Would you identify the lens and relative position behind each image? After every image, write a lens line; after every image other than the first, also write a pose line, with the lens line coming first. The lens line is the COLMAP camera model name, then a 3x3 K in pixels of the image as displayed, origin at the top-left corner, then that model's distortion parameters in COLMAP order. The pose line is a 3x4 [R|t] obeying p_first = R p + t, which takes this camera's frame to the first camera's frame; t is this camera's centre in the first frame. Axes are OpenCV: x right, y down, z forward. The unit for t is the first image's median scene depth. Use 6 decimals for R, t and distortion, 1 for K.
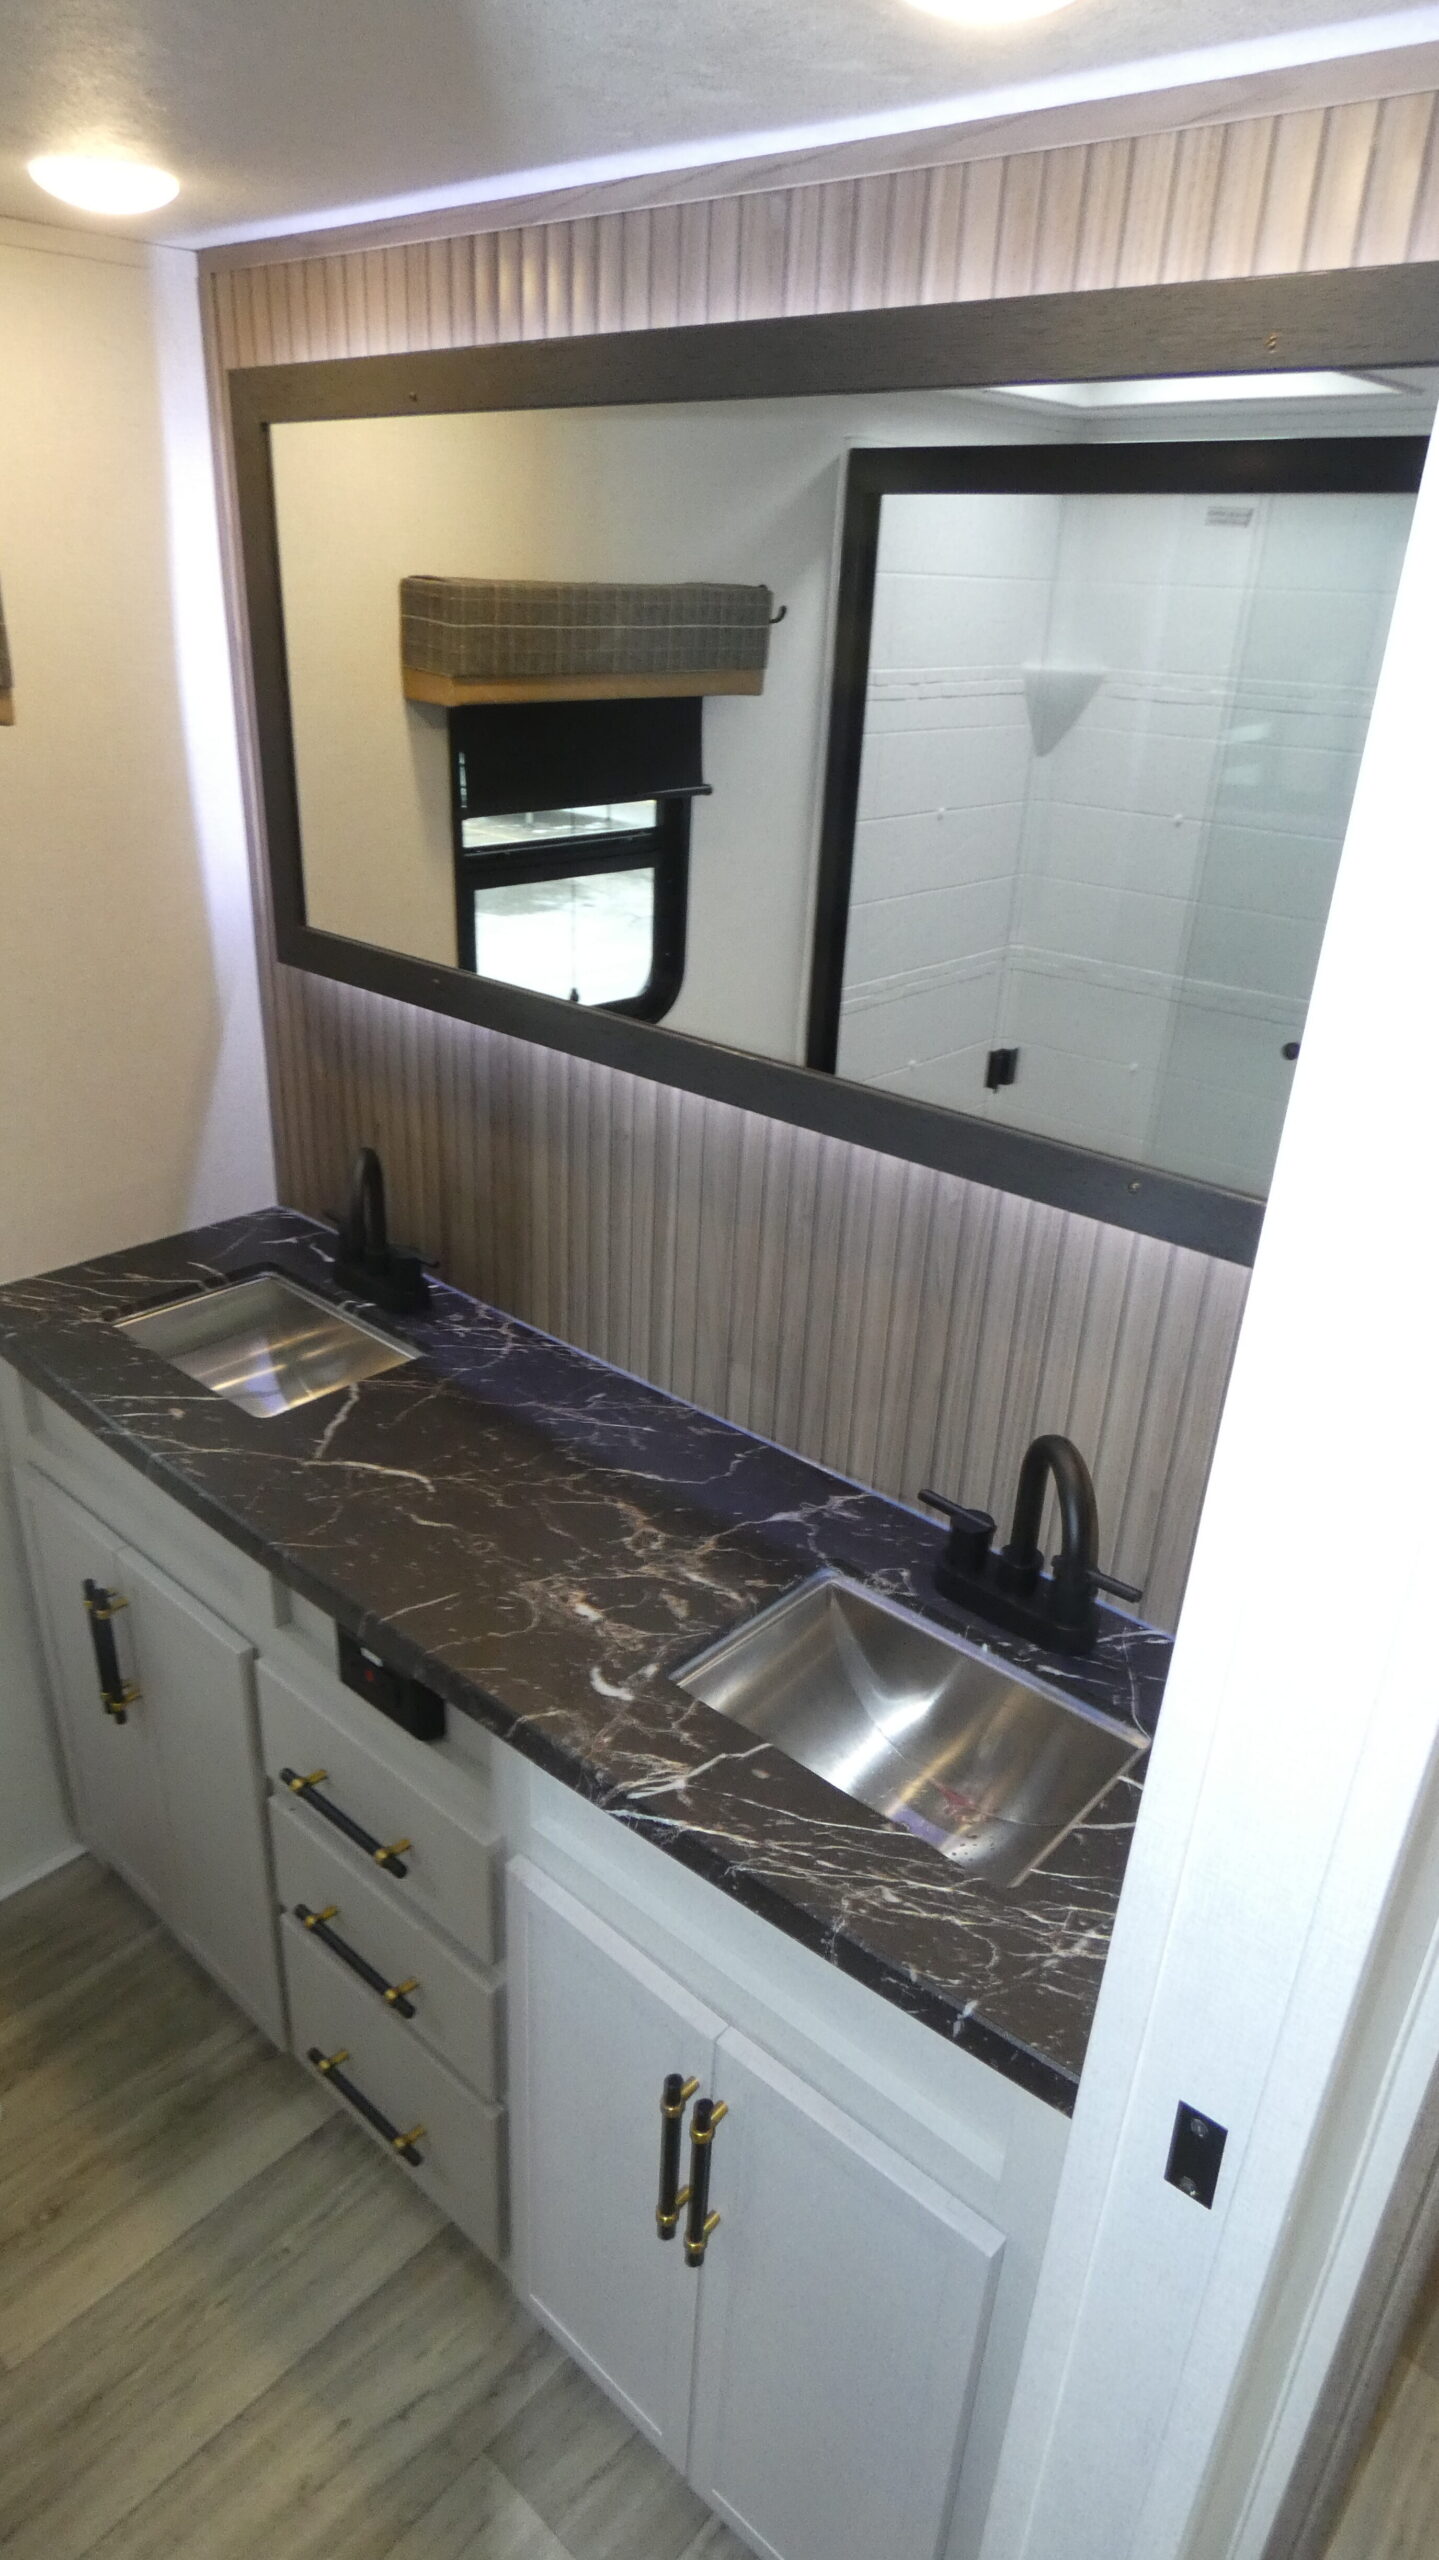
lens RADIAL K [[1532.3, 0, 708.7], [0, 1532.3, 1280.1], [0, 0, 1]] dist [-0.000511, -0.001133]
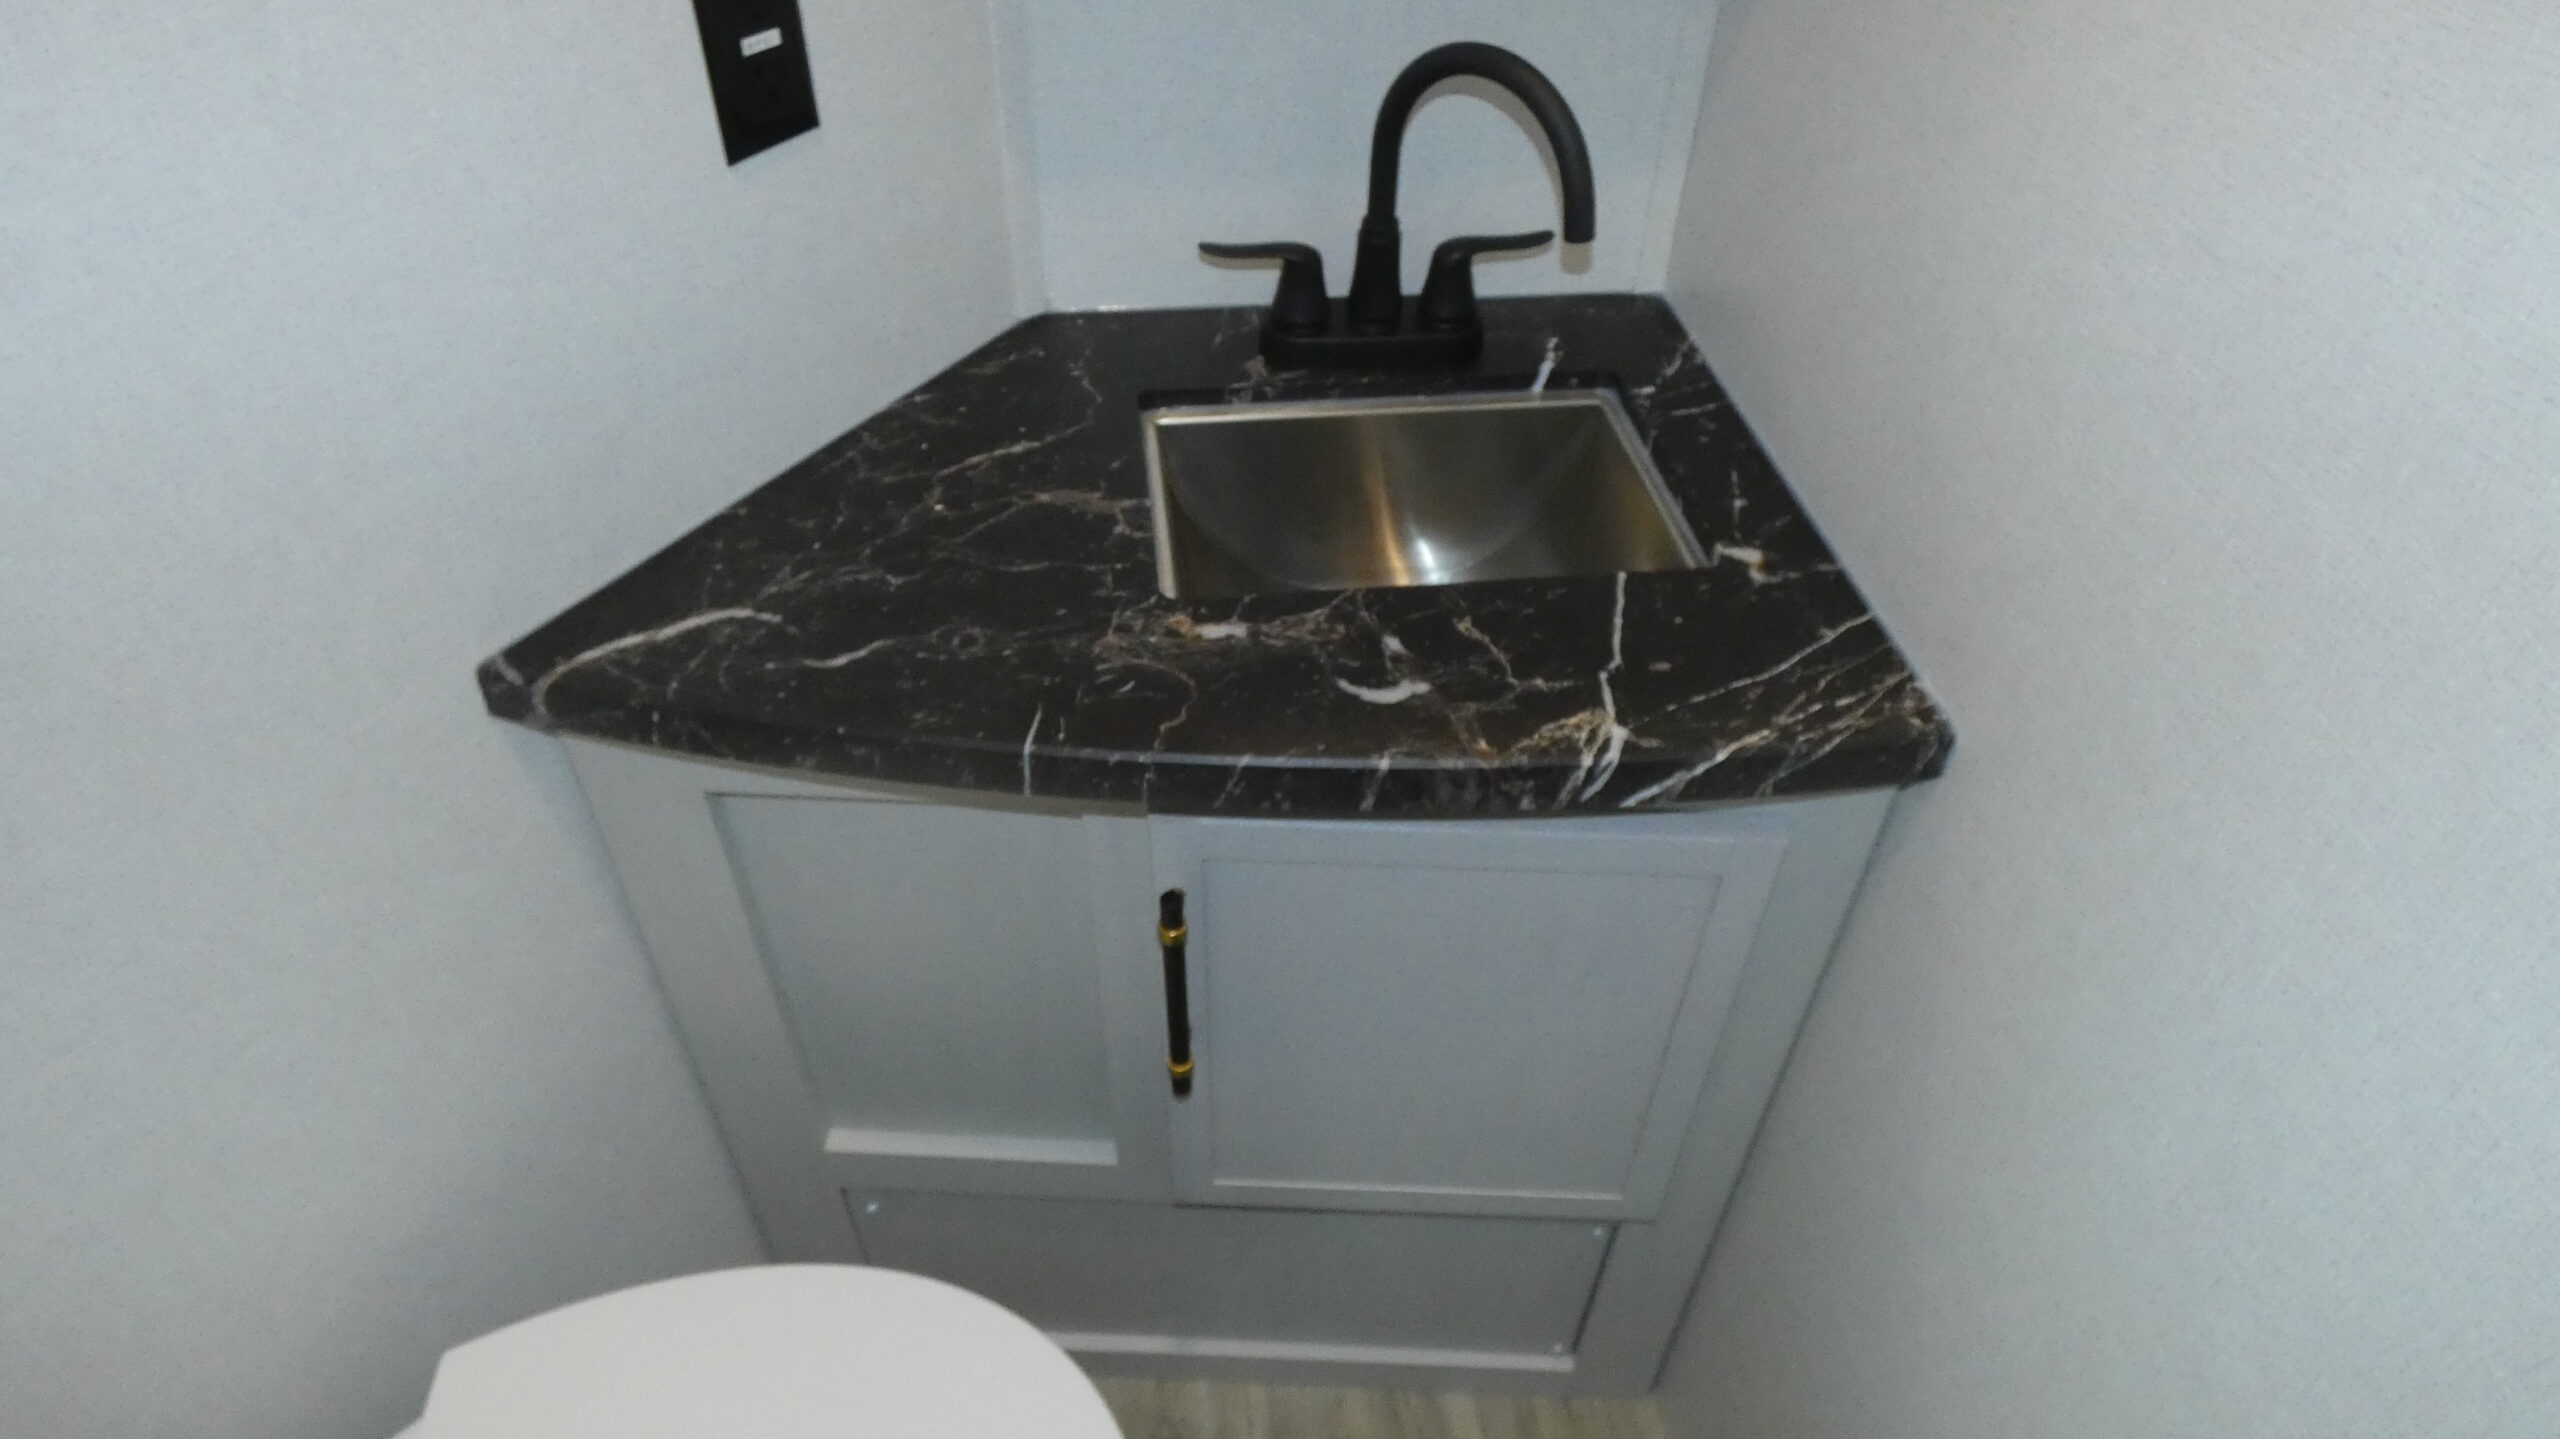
lens RADIAL K [[1532.3, 0, 1268.4], [0, 1532.3, 735.7], [0, 0, 1]] dist [-0.000511, -0.001133]
pose [[0.675893, -0.510753, 0.531319, -0.378702], [0.311894, 0.851410, 0.421692, -0.006298], [-0.667750, -0.119303, 0.734763, 0.462581]]
